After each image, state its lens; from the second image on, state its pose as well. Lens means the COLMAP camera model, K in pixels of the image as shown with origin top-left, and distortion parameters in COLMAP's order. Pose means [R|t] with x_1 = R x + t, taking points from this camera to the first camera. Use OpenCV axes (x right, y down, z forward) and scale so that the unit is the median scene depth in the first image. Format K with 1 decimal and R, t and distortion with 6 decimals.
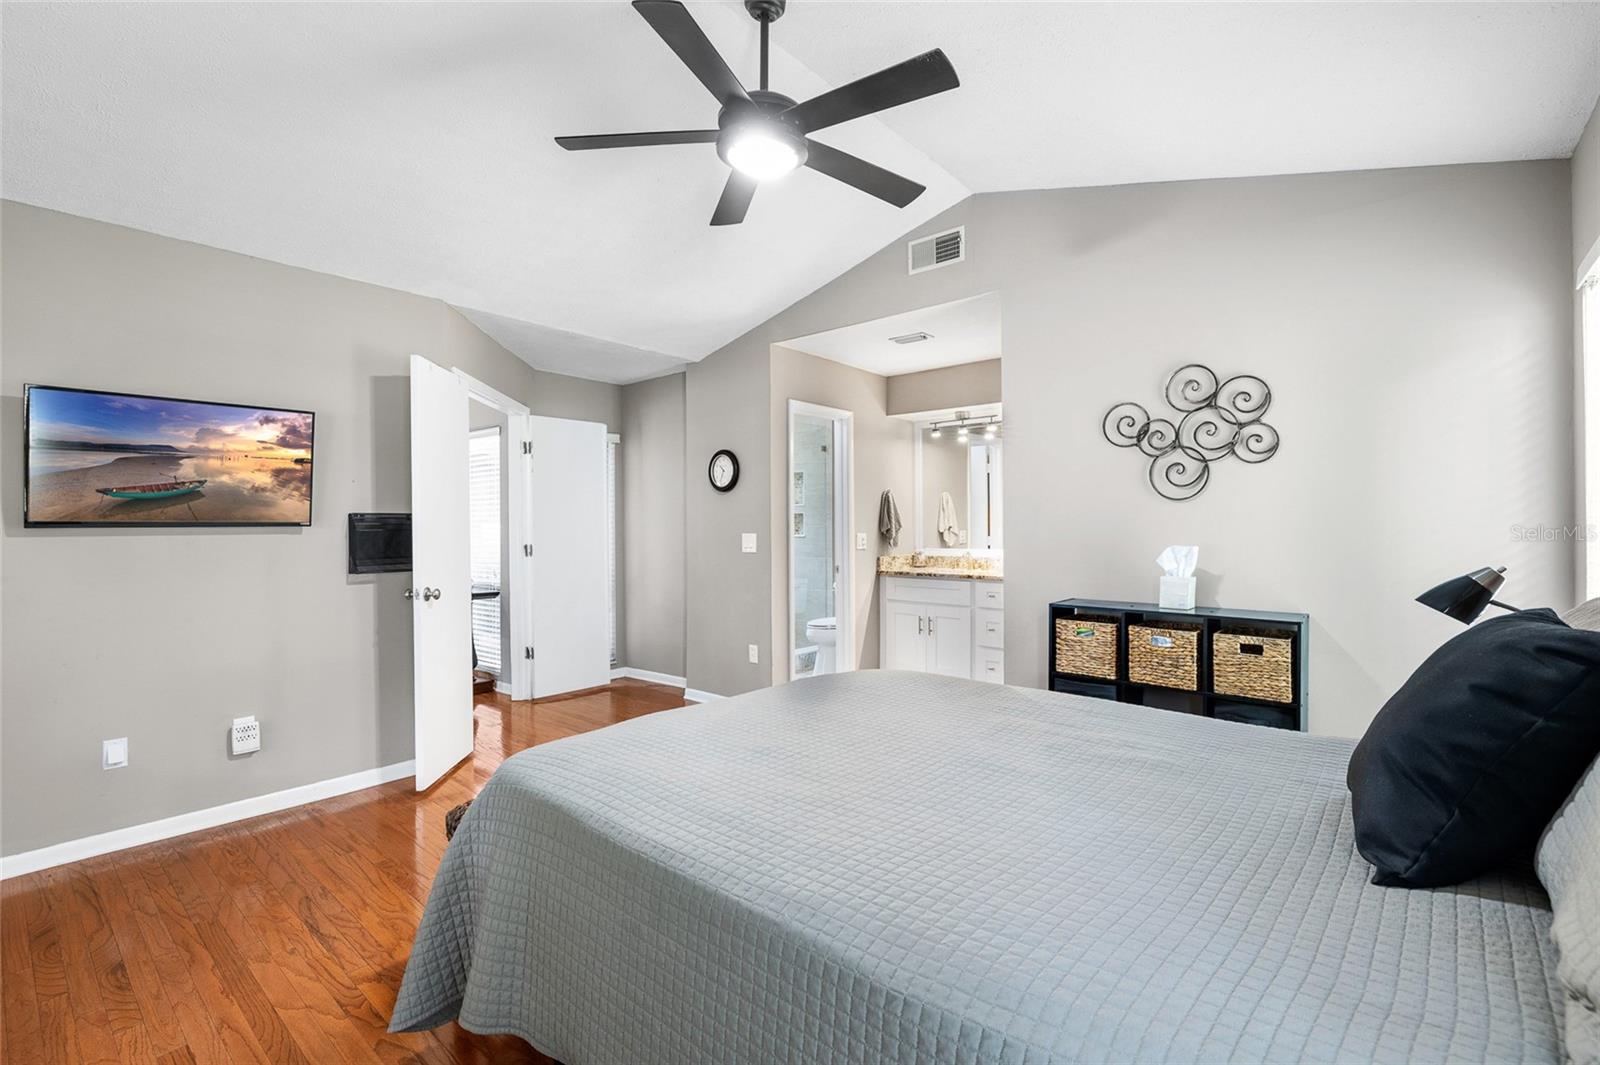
lens RADIAL K [[714.5, 0, 810.6], [0, 714.5, 521.7], [0, 0, 1]] dist [-0.007929, 0.002727]
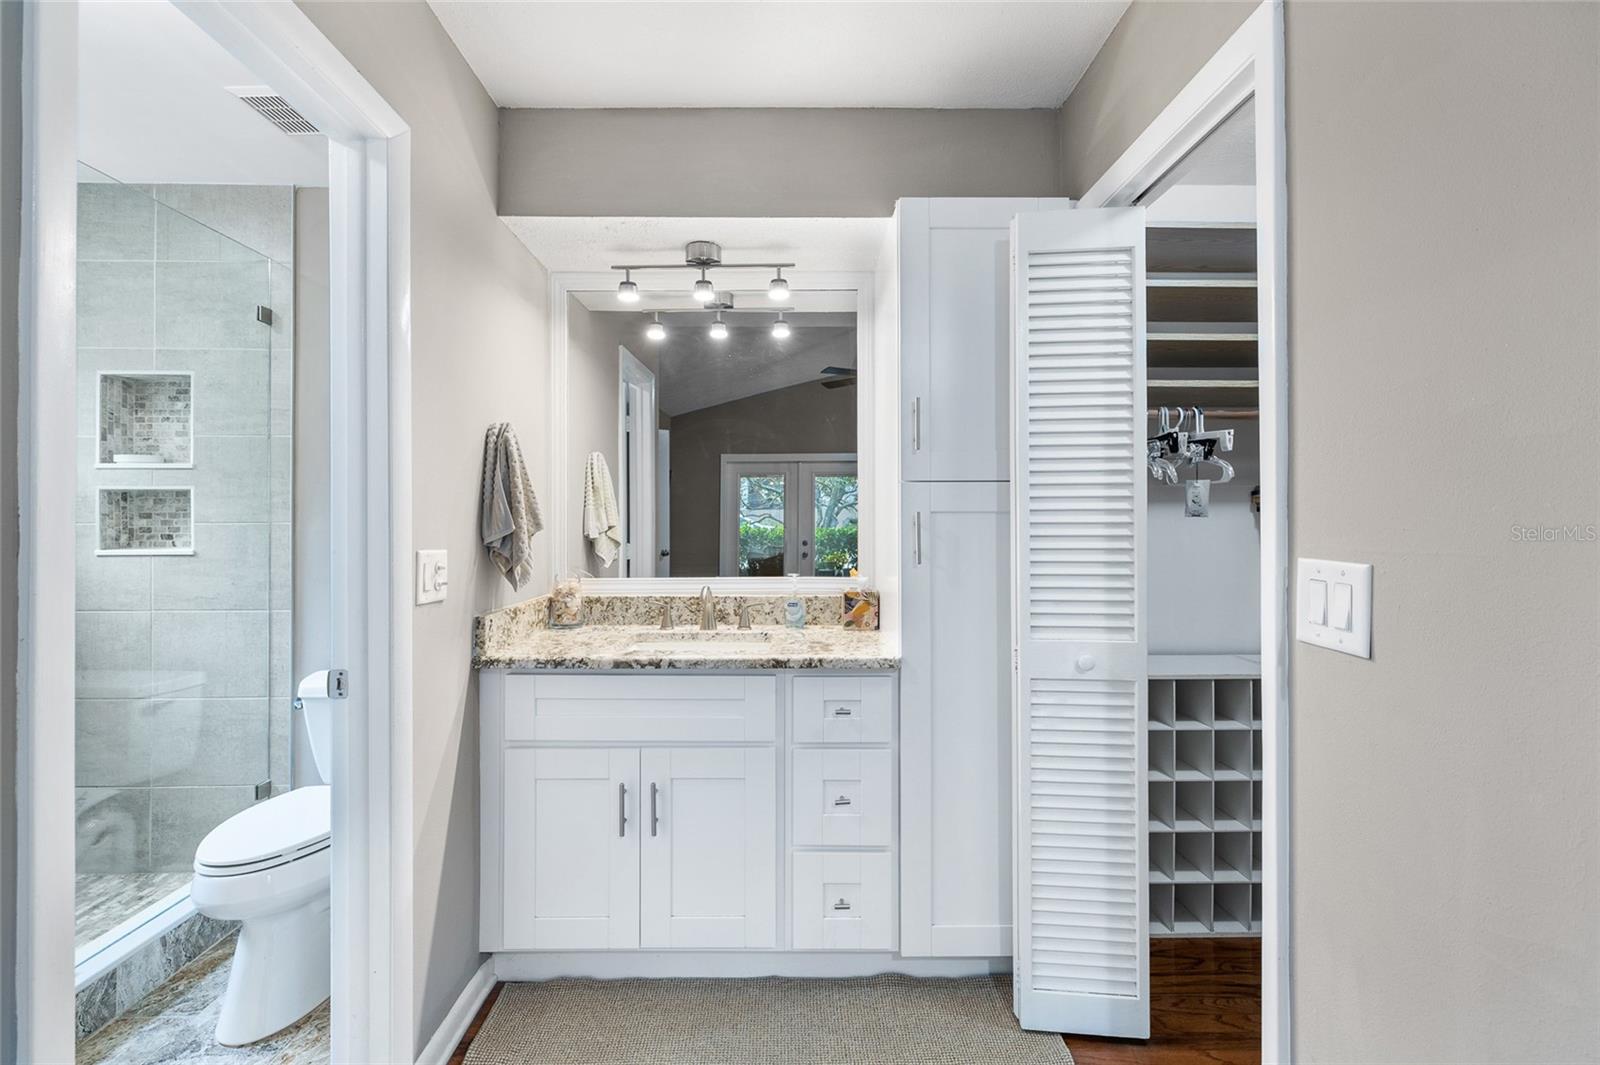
lens RADIAL K [[679.5, 0, 792.7], [0, 679.5, 517.9], [0, 0, 1]] dist [0.001969, -0.000224]
pose [[0.764488, 0.006158, 0.644609, 0.001822], [-0.003644, 0.999980, -0.005232, 0.003532], [-0.644628, 0.001651, 0.764494, 0.658209]]
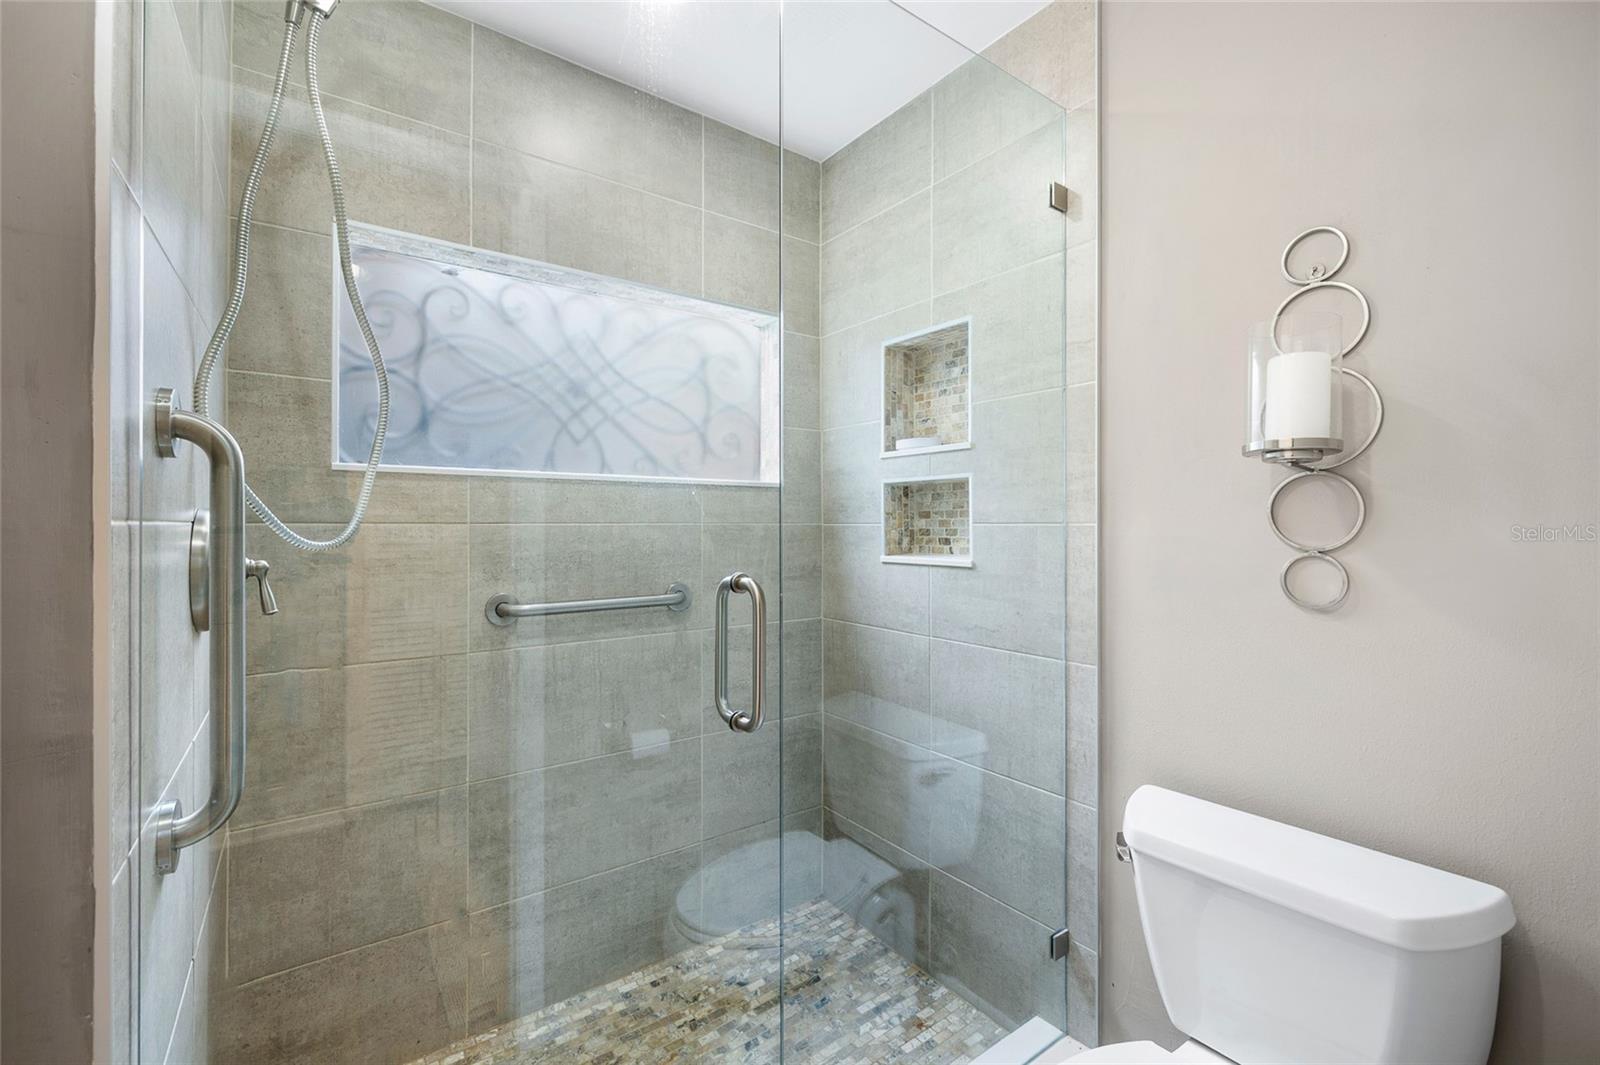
lens RADIAL K [[679.5, 0, 804.9], [0, 679.5, 524.1], [0, 0, 1]] dist [0.001969, -0.000224]
pose [[0.969996, 0.003778, -0.243093, -0.008603], [-0.002744, 0.999986, 0.004590, 0.004856], [0.243107, -0.003785, 0.969992, 0.901751]]
